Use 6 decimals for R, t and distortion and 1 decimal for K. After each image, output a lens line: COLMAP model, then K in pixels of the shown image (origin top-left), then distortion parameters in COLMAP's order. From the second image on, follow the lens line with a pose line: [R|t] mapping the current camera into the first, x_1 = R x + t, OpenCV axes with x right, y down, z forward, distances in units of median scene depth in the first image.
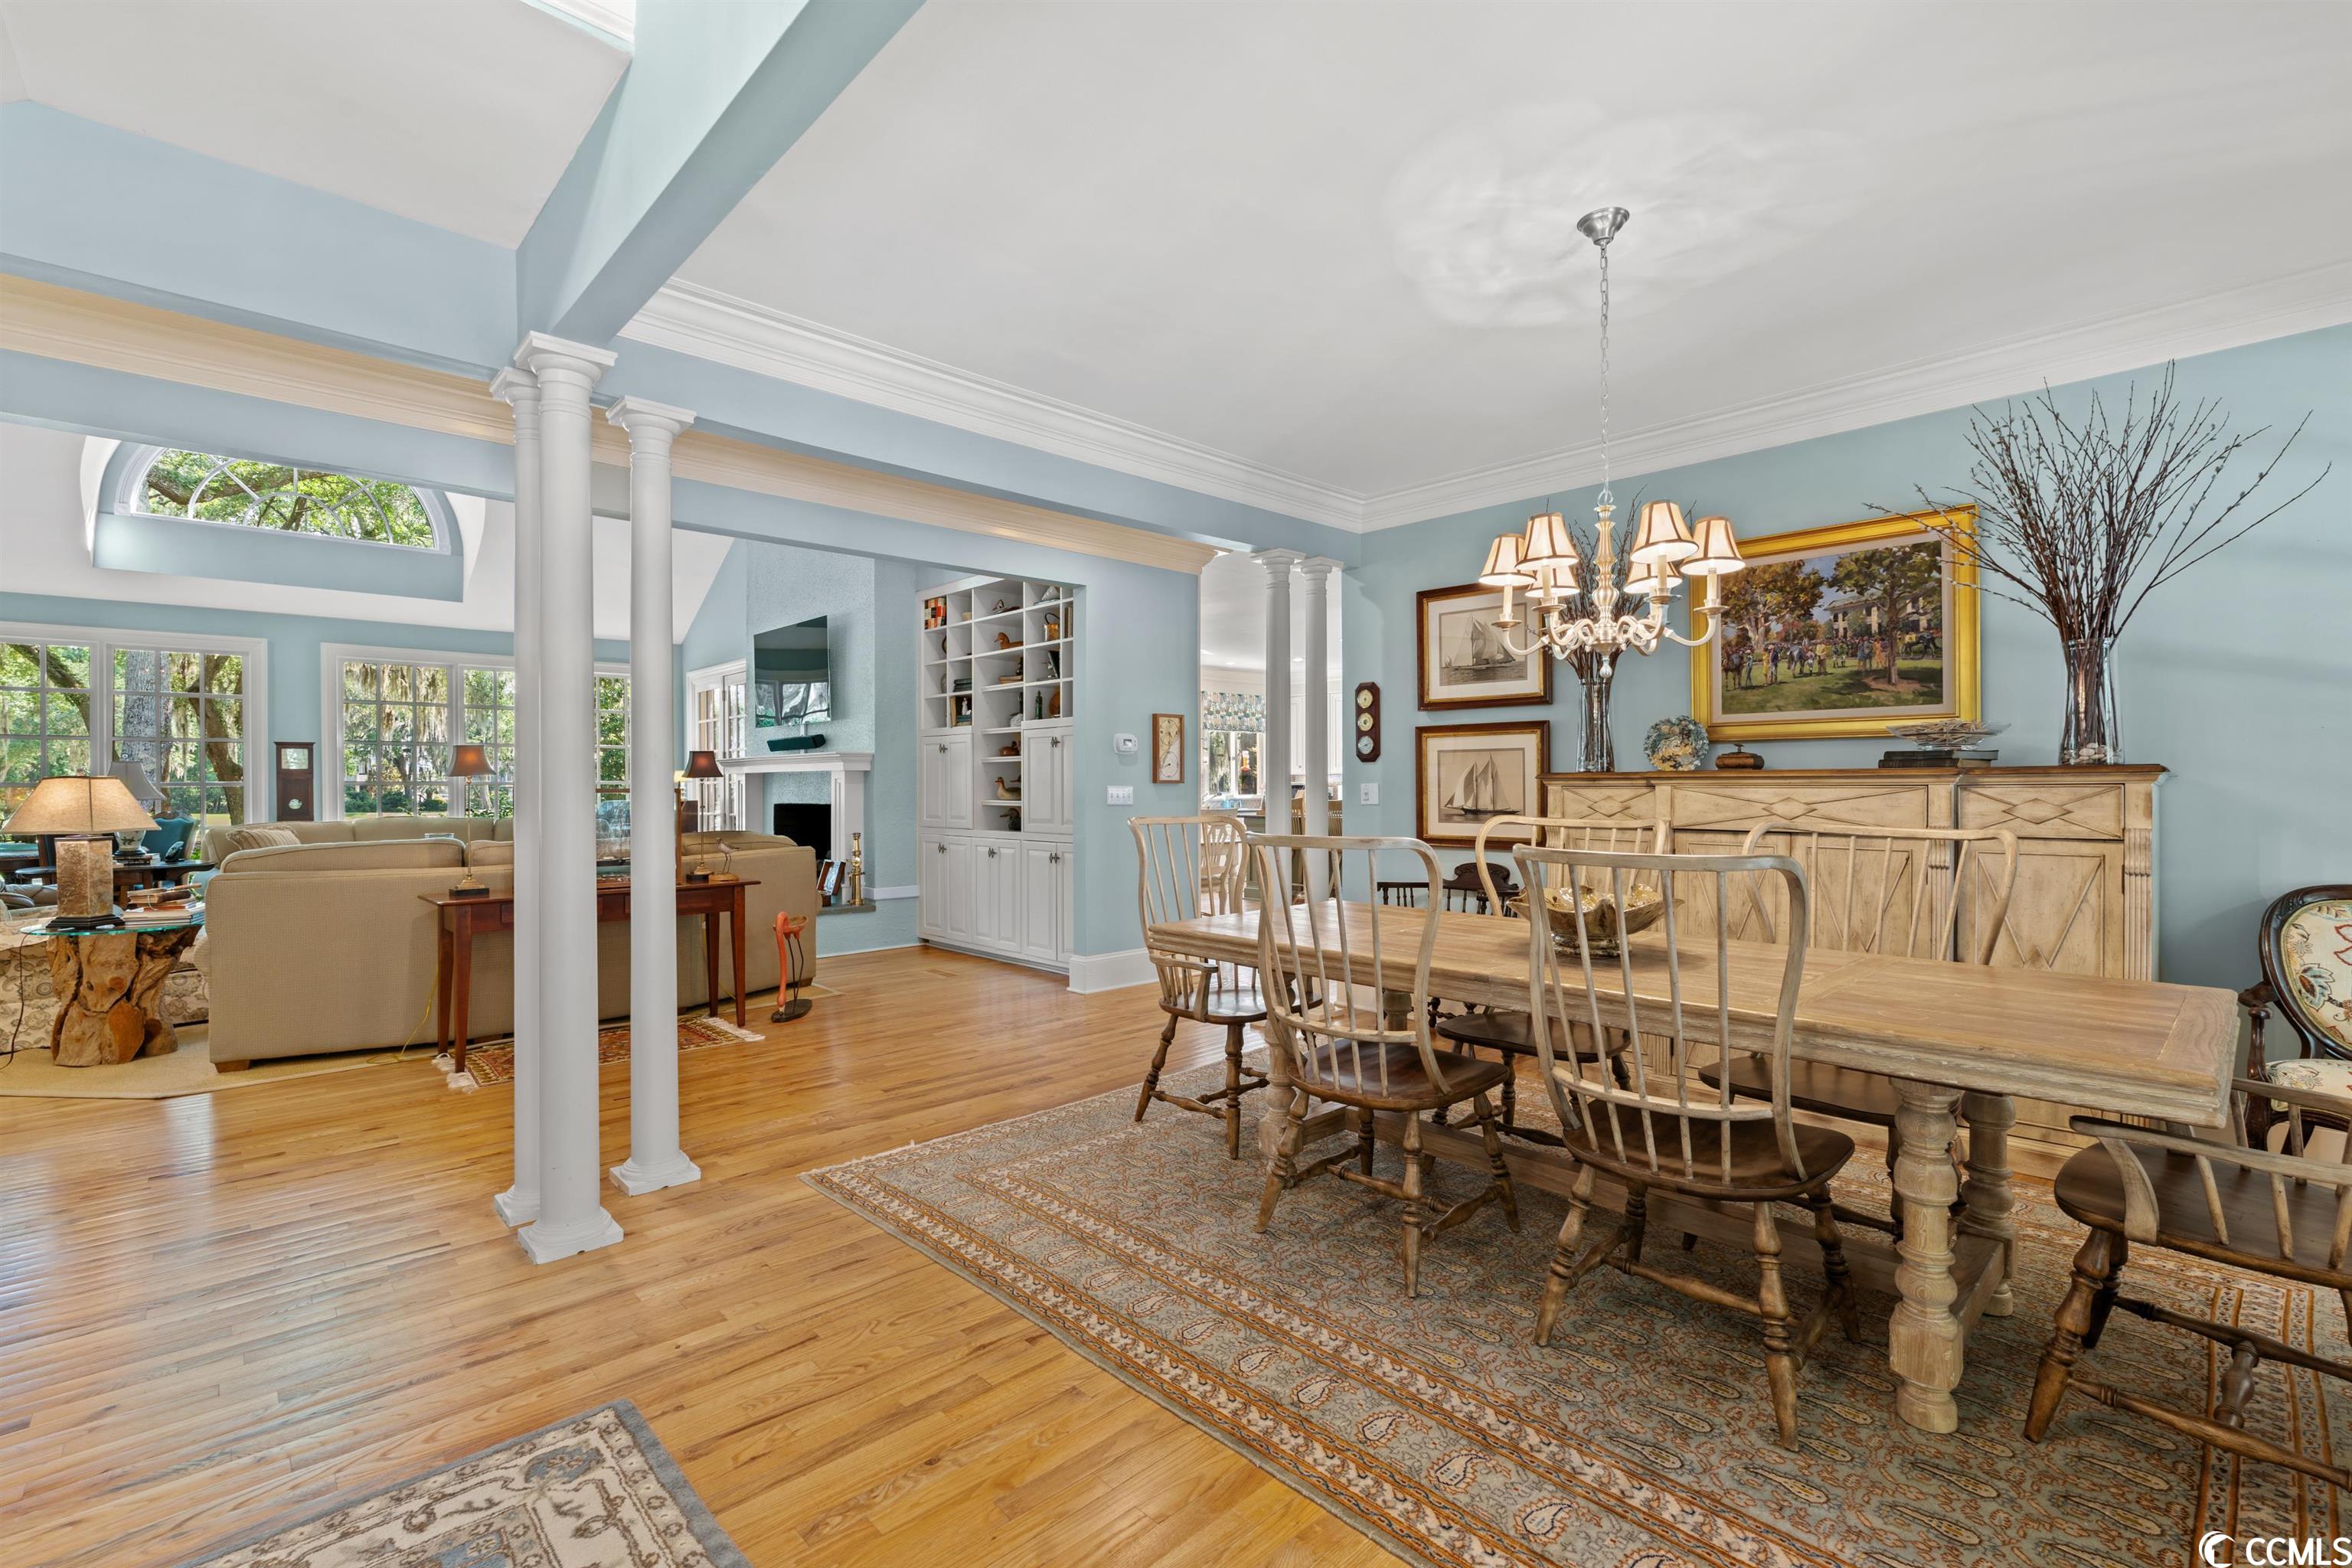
lens RADIAL K [[1025.6, 0, 1176.0], [0, 1025.6, 784.0], [0, 0, 1]] dist [-0.004432, -0.000282]
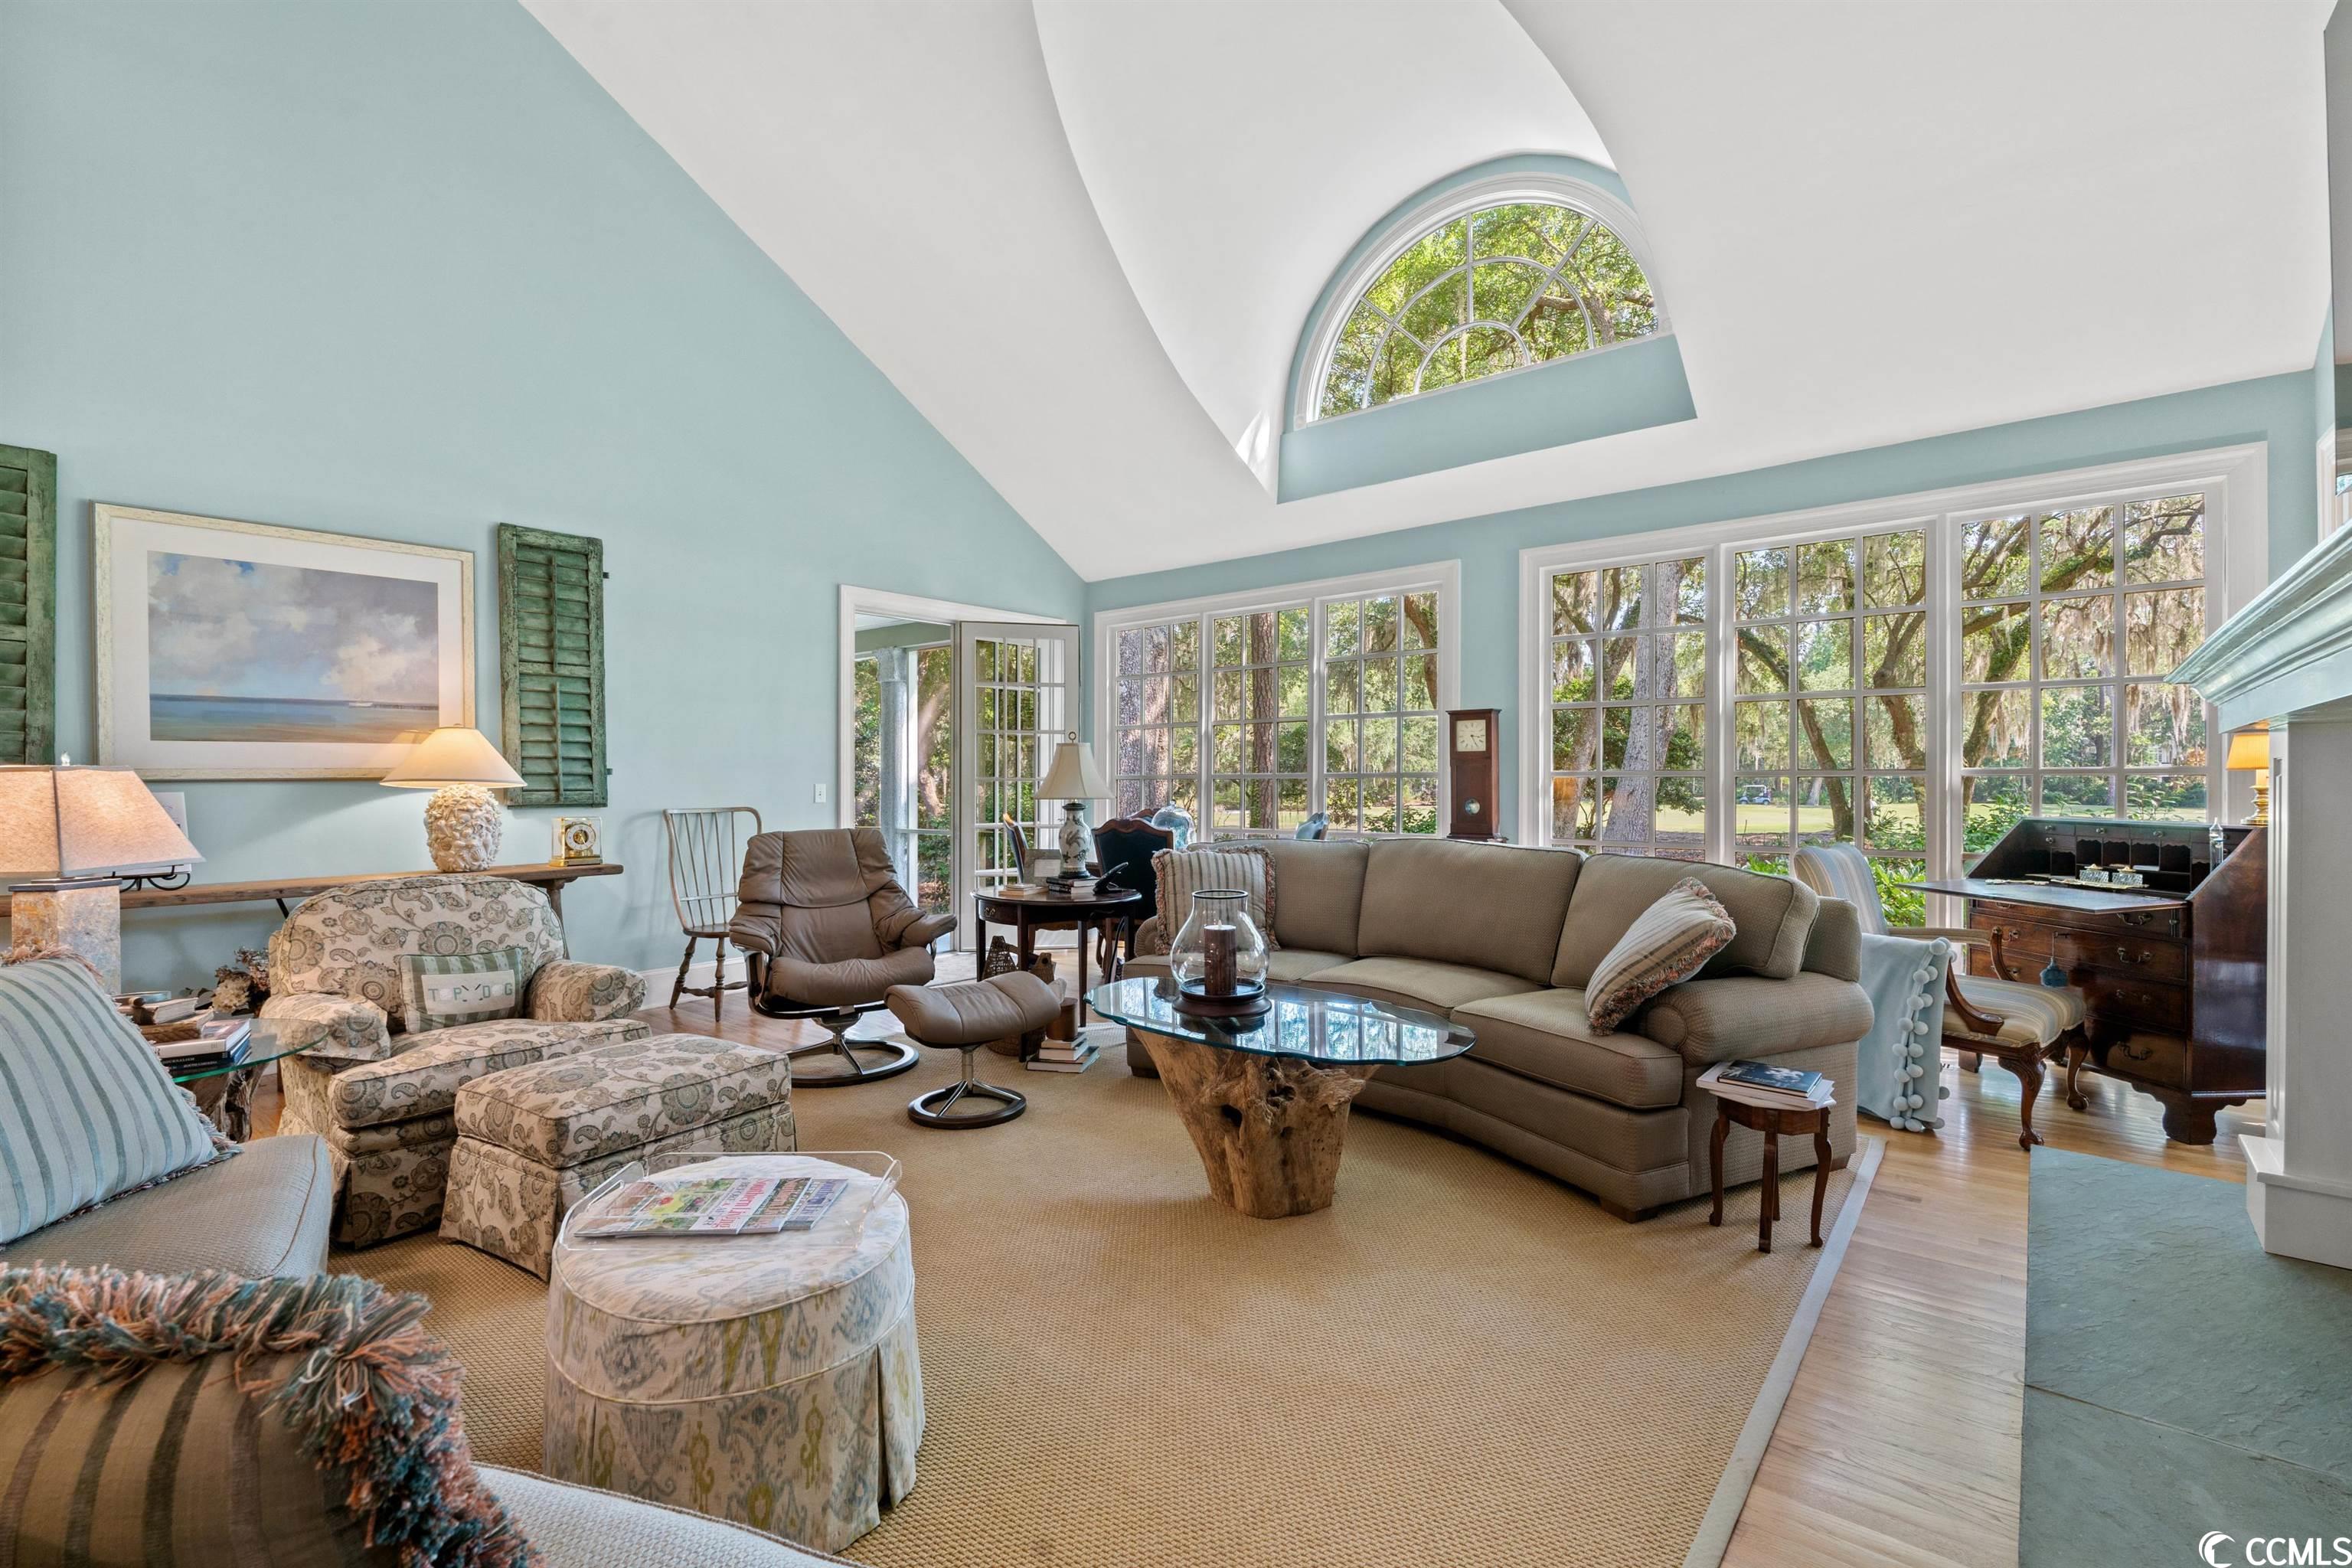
lens RADIAL K [[1043.2, 0, 1171.1], [0, 1043.2, 777.2], [0, 0, 1]] dist [0.000869, 0.000181]
pose [[0.114538, 0.005435, -0.993404, -0.514205], [0.002114, 0.999981, 0.005715, -0.006736], [0.993417, -0.002754, 0.114525, 1.636595]]
